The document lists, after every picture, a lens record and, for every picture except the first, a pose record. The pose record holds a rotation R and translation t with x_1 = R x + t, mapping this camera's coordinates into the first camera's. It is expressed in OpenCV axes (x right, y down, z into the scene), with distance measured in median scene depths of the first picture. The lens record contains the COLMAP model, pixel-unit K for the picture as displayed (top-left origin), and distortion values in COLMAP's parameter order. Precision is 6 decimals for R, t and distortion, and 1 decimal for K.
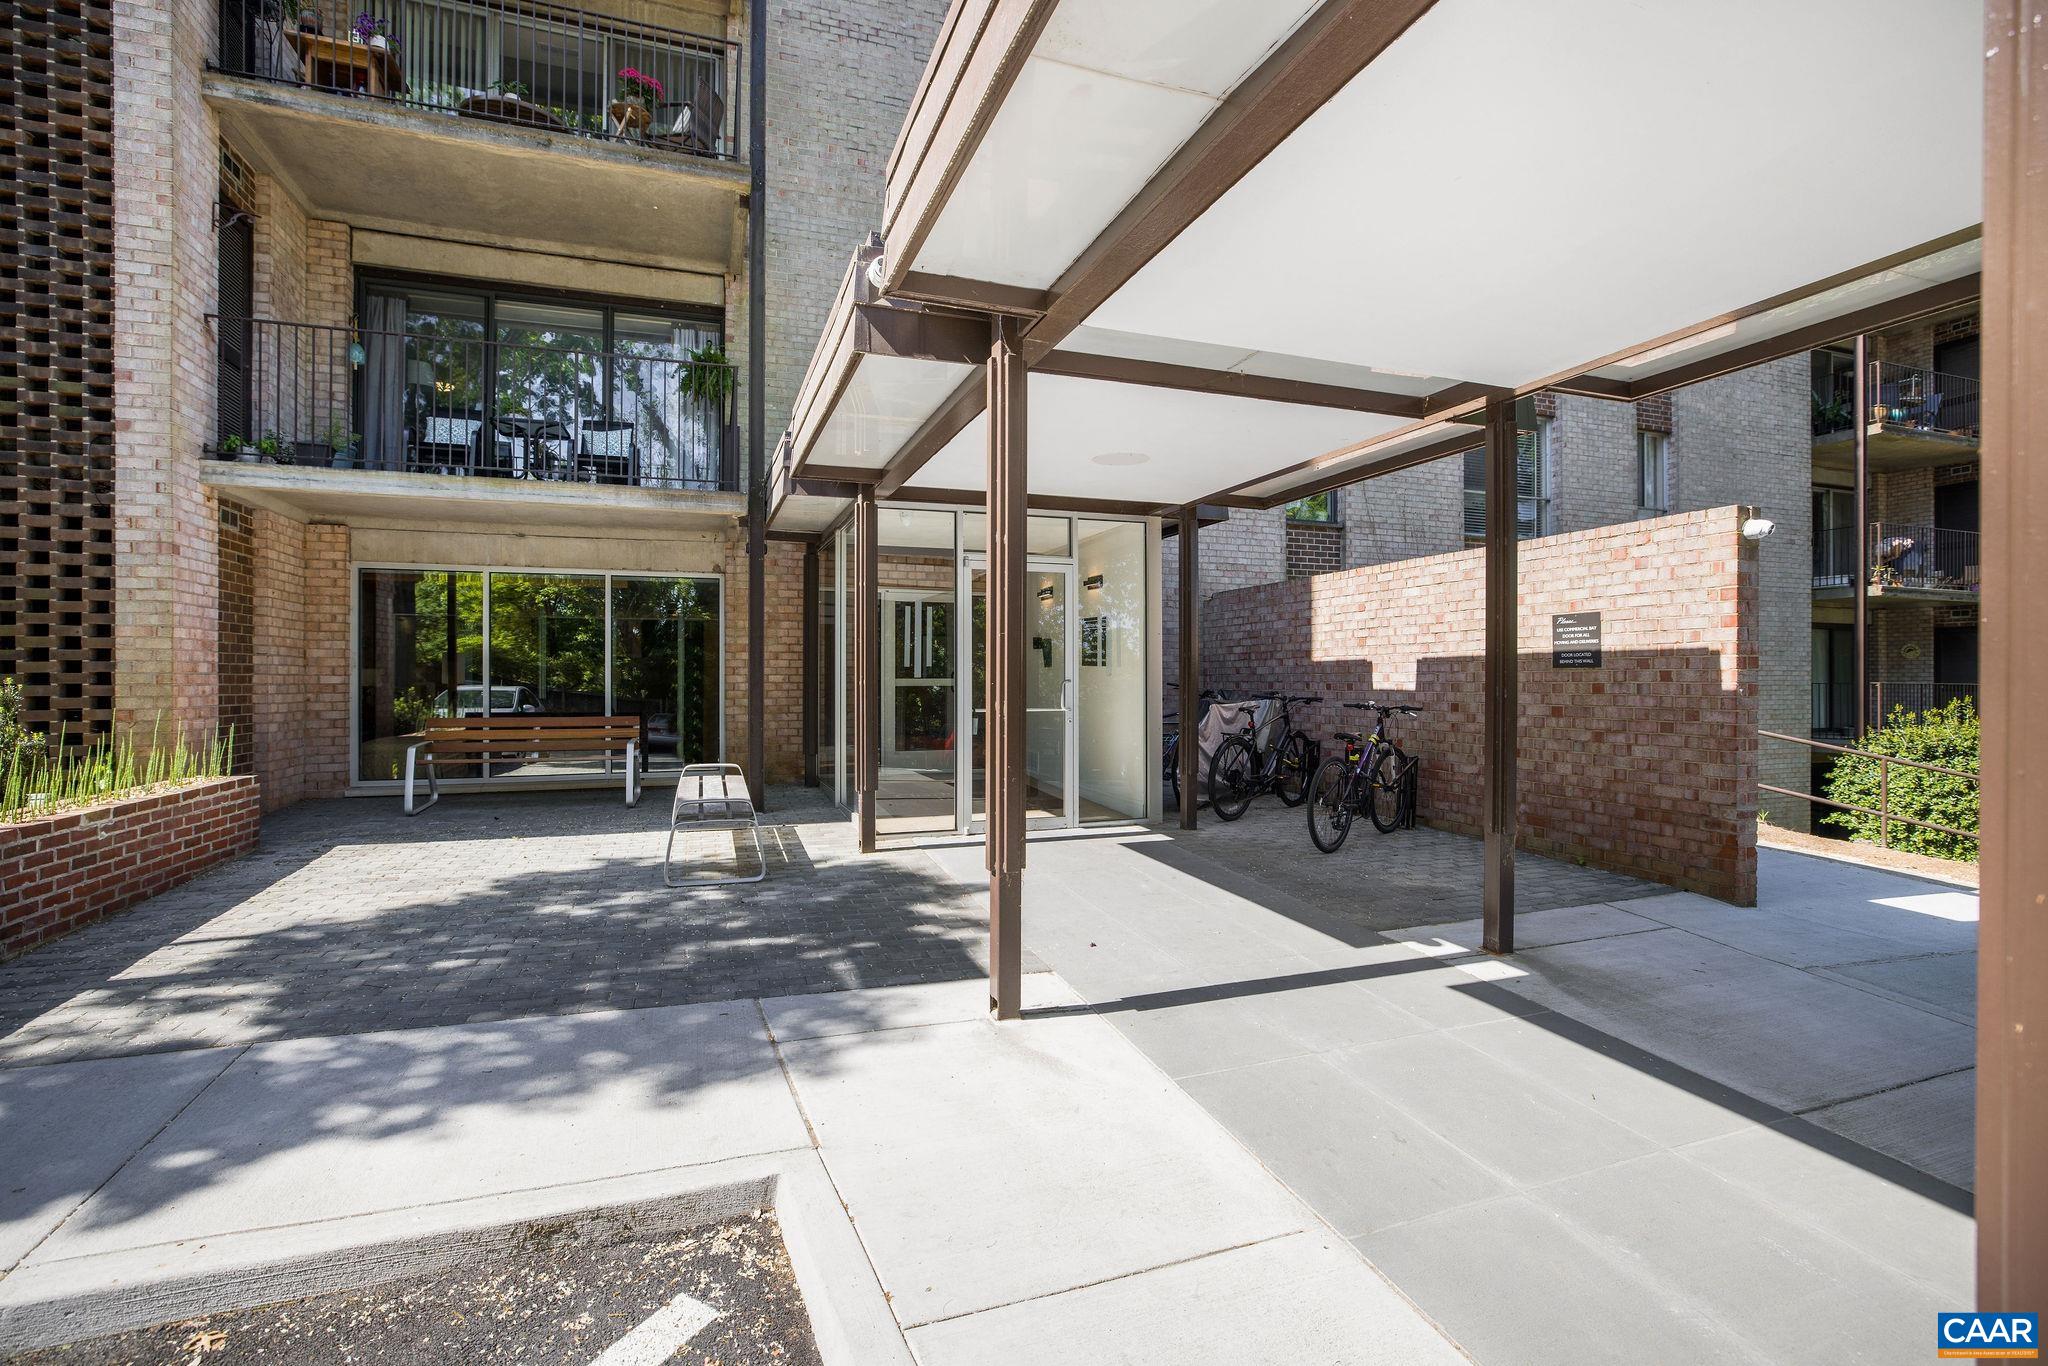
lens RADIAL K [[924.6, 0, 1023.8], [0, 924.6, 677.9], [0, 0, 1]] dist [-0.046688, 0.016629]
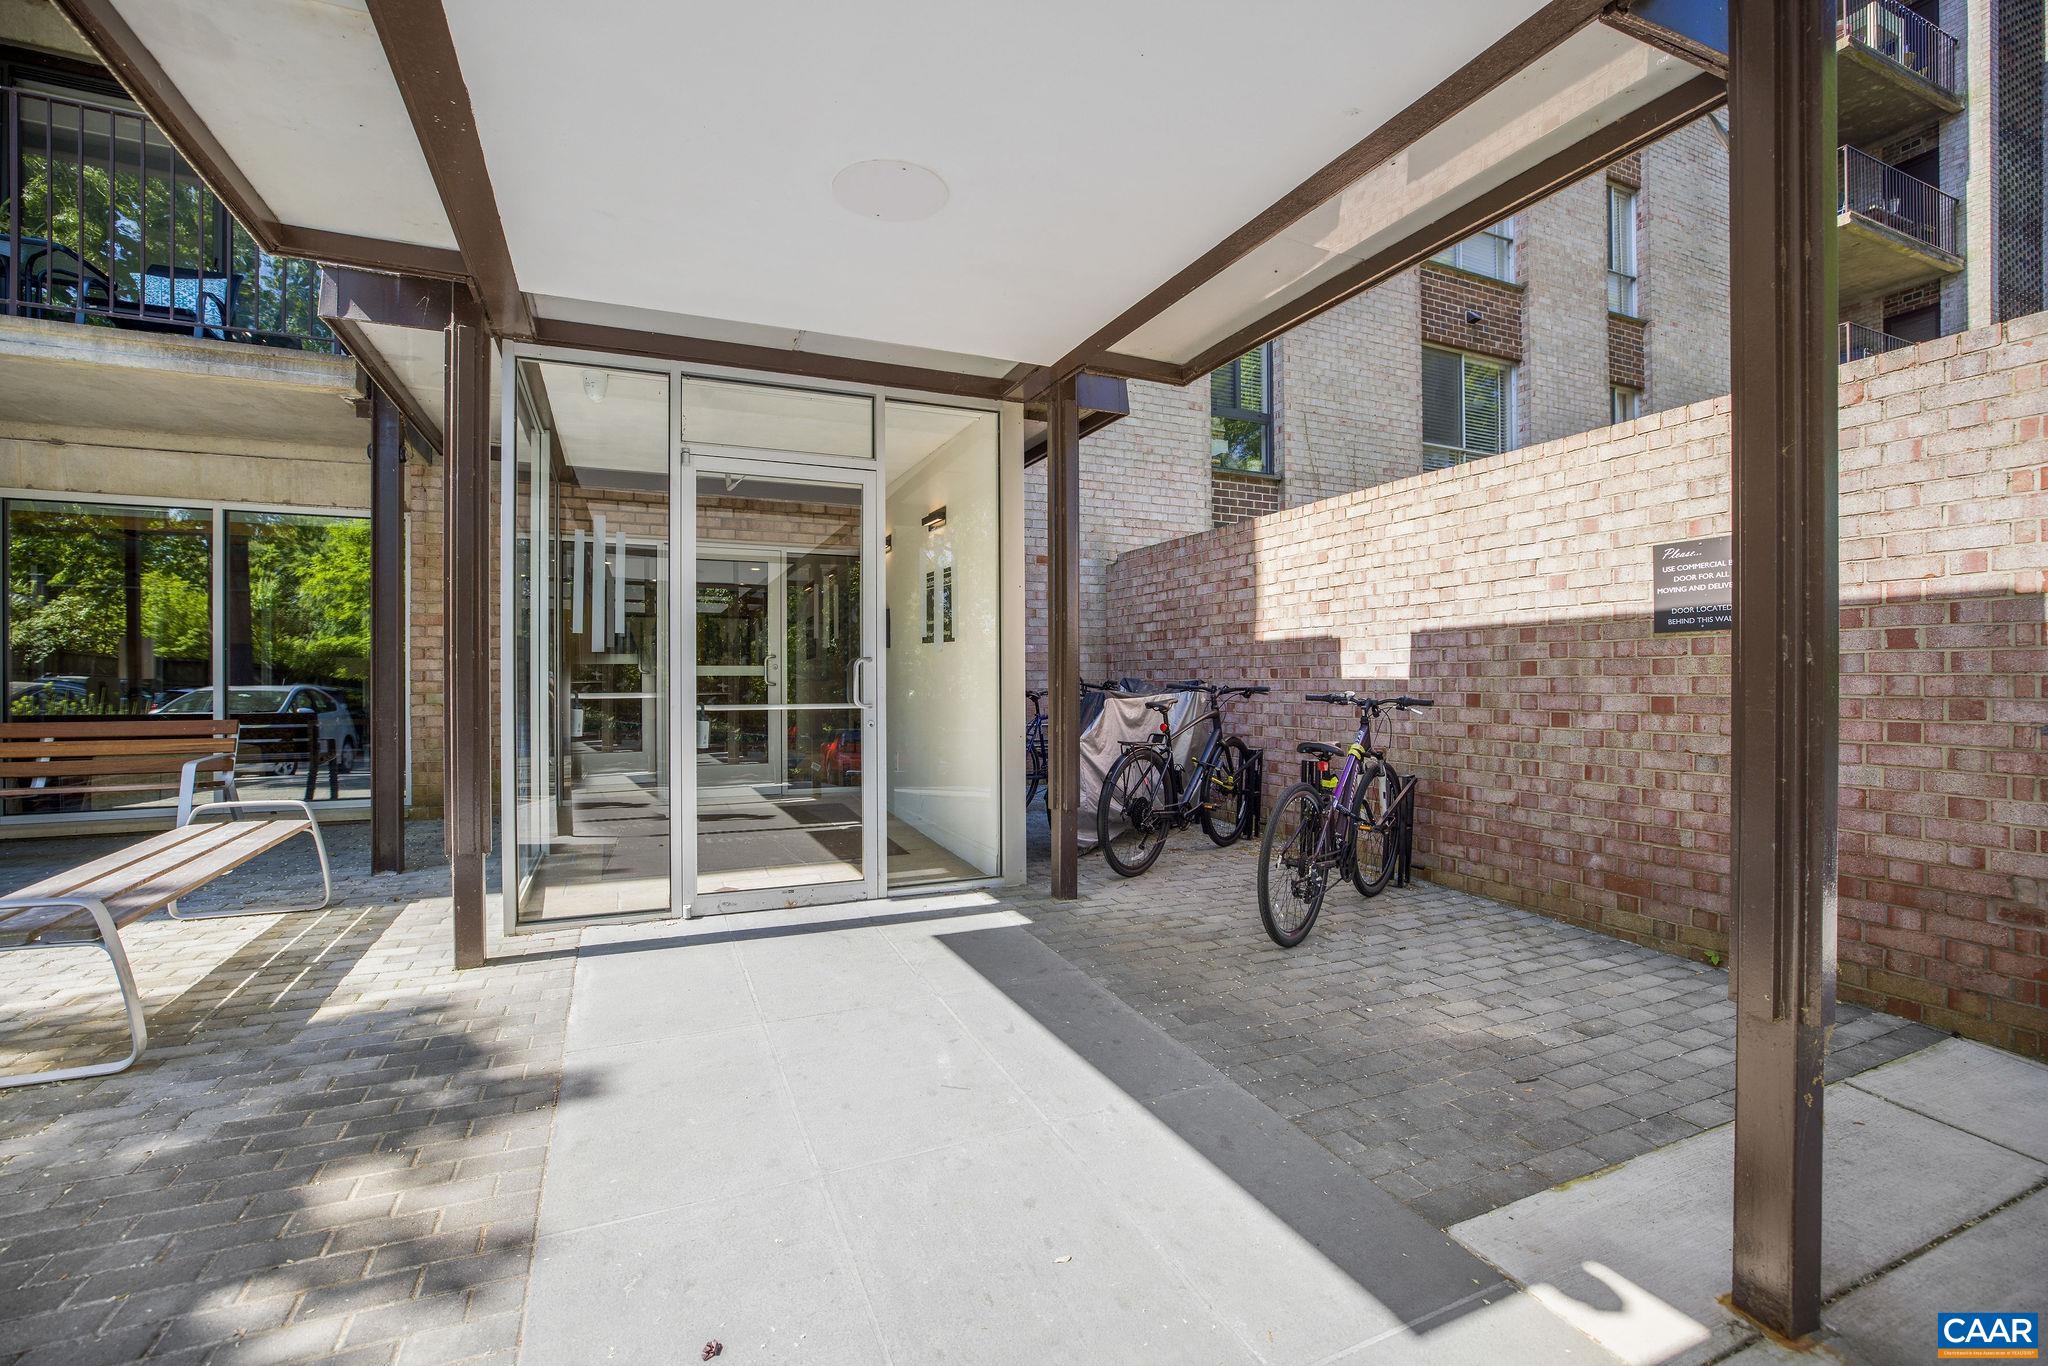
lens RADIAL K [[894.1, 0, 1024.0], [0, 894.1, 683.0], [0, 0, 1]] dist [-0.053233, 0.018089]
pose [[0.997099, -0.002471, 0.076076, 0.102934], [0.002154, 0.999989, 0.004250, 0.016180], [-0.076086, -0.004074, 0.997093, 0.390025]]
